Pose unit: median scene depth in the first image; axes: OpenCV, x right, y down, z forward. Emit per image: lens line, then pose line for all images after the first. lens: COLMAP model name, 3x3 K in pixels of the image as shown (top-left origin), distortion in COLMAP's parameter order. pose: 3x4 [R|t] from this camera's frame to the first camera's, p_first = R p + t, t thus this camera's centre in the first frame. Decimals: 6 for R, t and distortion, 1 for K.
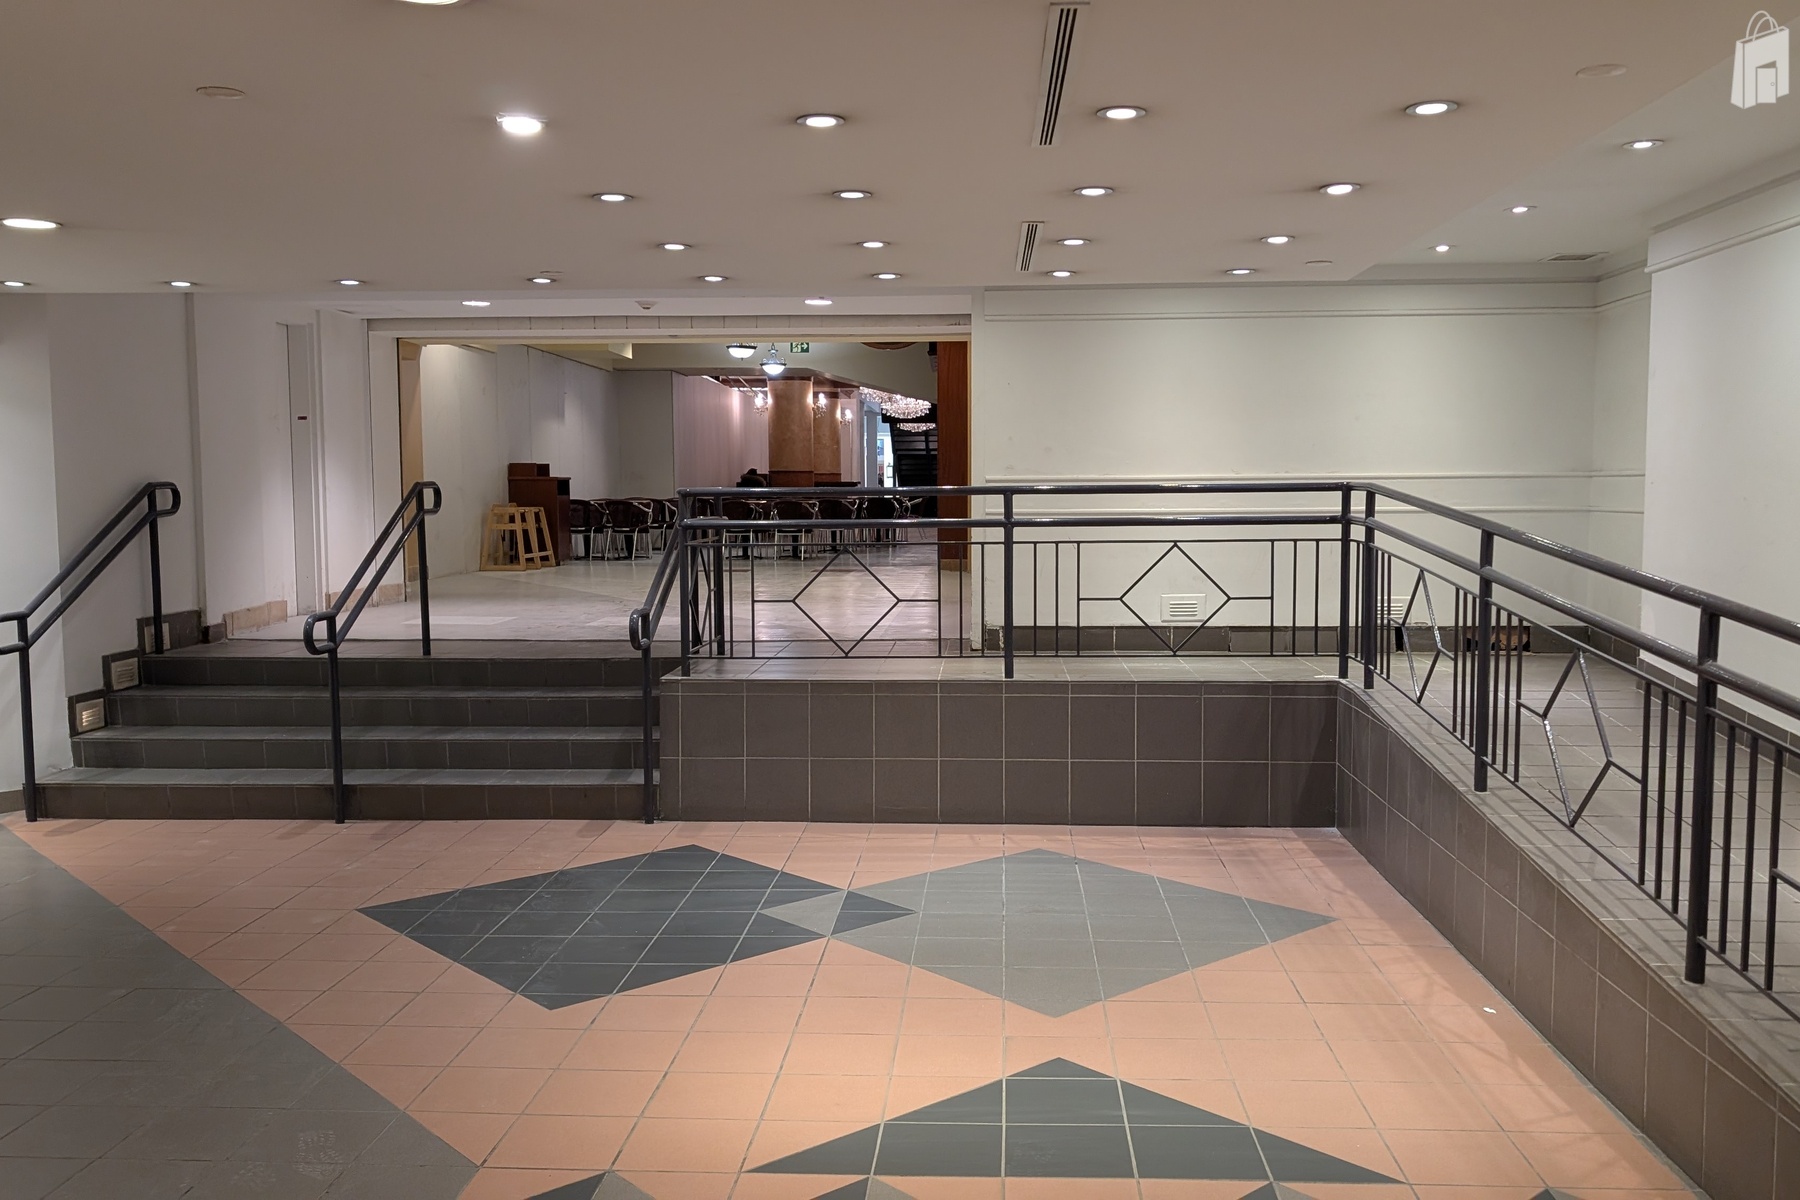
lens RADIAL K [[1532.1, 0, 900.0], [0, 1532.1, 600.0], [0, 0, 1]] dist [0.053621, -0.005384]
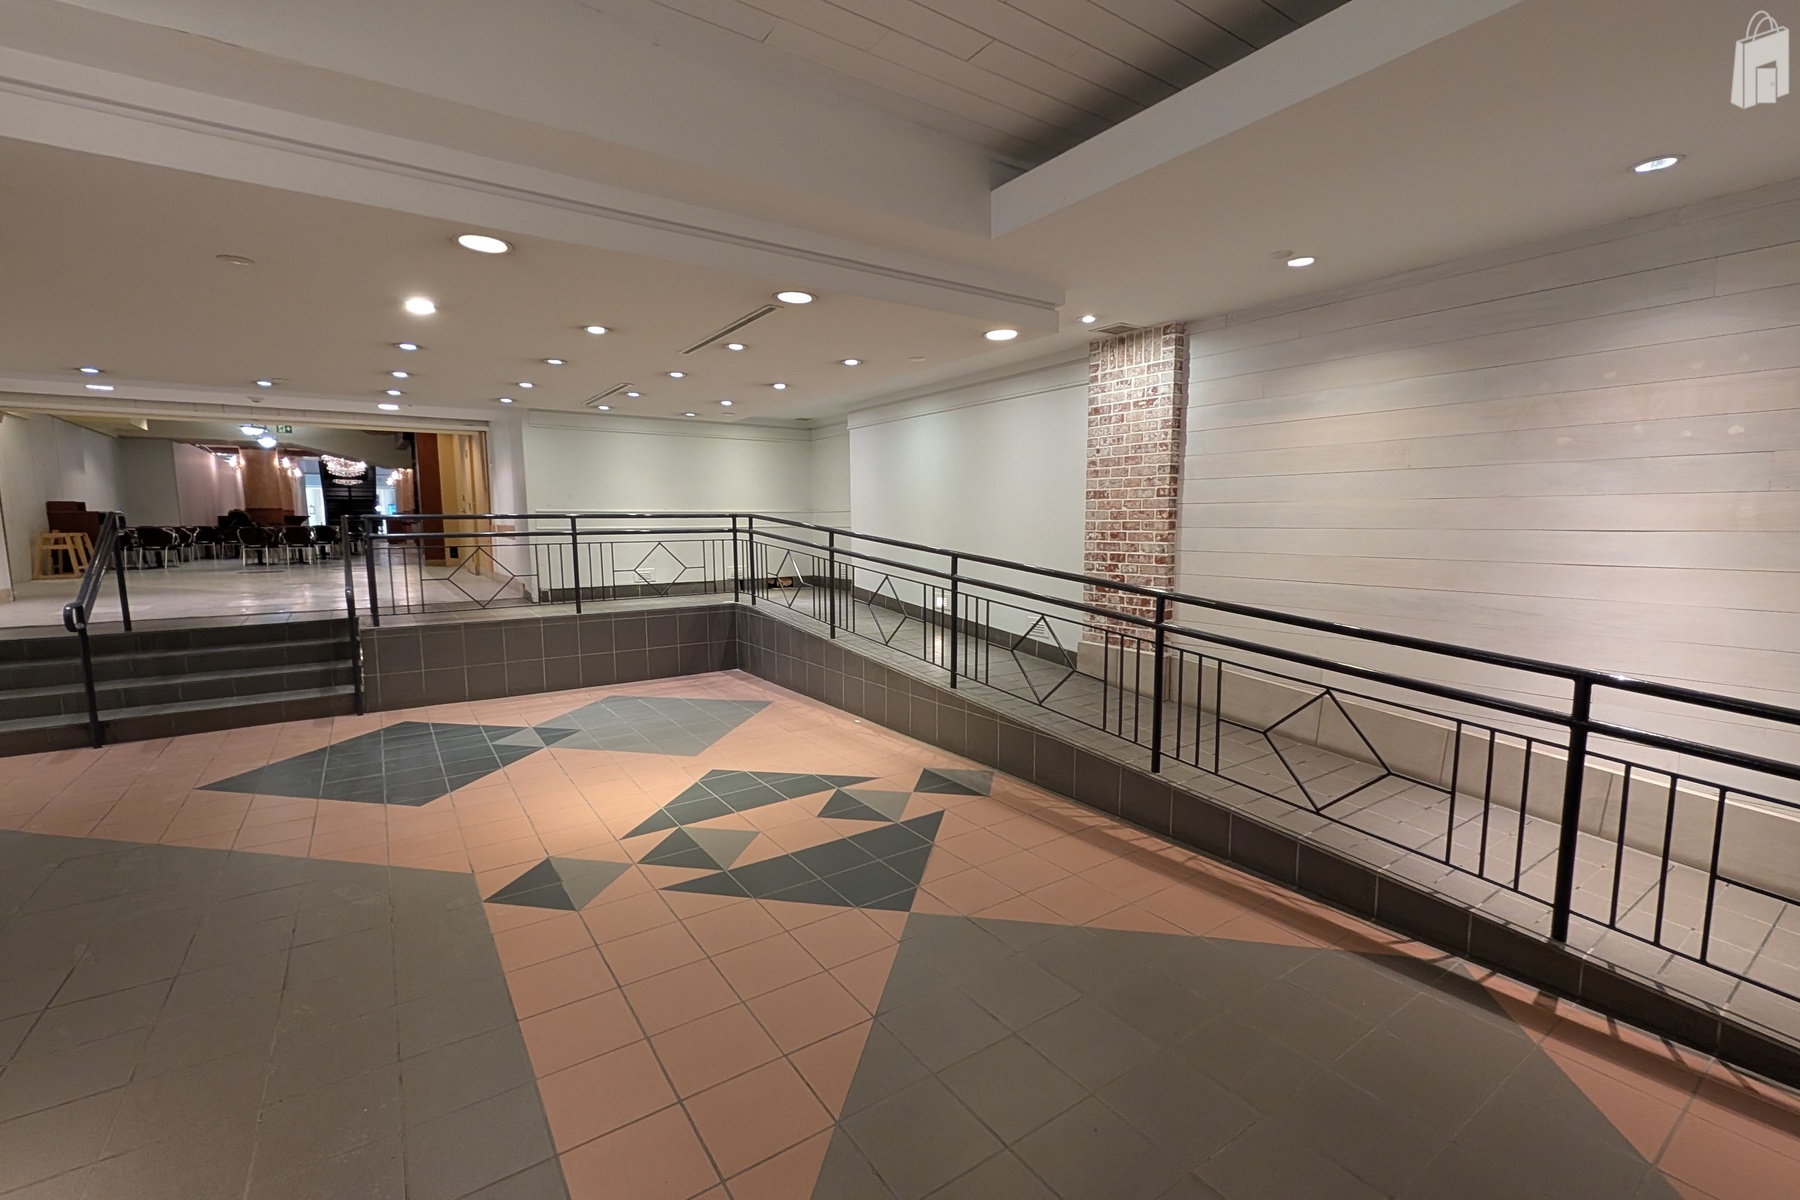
lens RADIAL K [[768.8, 0, 900.0], [0, 768.8, 600.0], [0, 0, 1]] dist [-0.001325, 0.000448]
pose [[0.794278, -0.064764, 0.604093, -0.192085], [0.046196, 0.997862, 0.046238, 0.007558], [-0.605796, -0.008819, 0.795571, -0.025684]]
